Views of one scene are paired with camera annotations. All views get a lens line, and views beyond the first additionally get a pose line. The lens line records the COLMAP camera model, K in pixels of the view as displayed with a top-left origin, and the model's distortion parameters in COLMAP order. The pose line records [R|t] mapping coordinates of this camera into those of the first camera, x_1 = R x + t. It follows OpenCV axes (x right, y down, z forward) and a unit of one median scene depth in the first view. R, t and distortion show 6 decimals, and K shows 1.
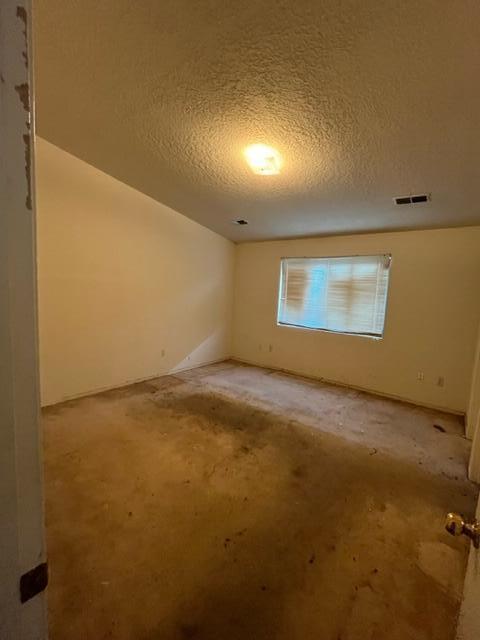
lens RADIAL K [[281.0, 0, 240.0], [0, 281.0, 320.0], [0, 0, 1]] dist [-0.000301, 0.000360]
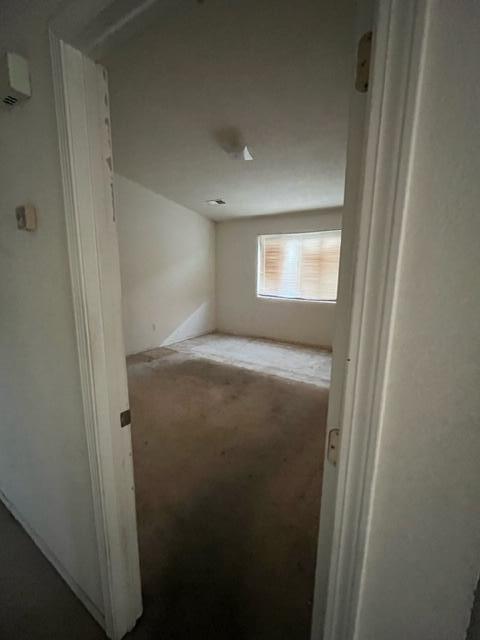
lens RADIAL K [[281.0, 0, 240.0], [0, 281.0, 320.0], [0, 0, 1]] dist [-0.000301, 0.000360]
pose [[0.996883, -0.053553, 0.057934, -0.003578], [0.048707, 0.995437, 0.082050, 0.018508], [-0.062063, -0.078972, 0.994943, -0.120545]]
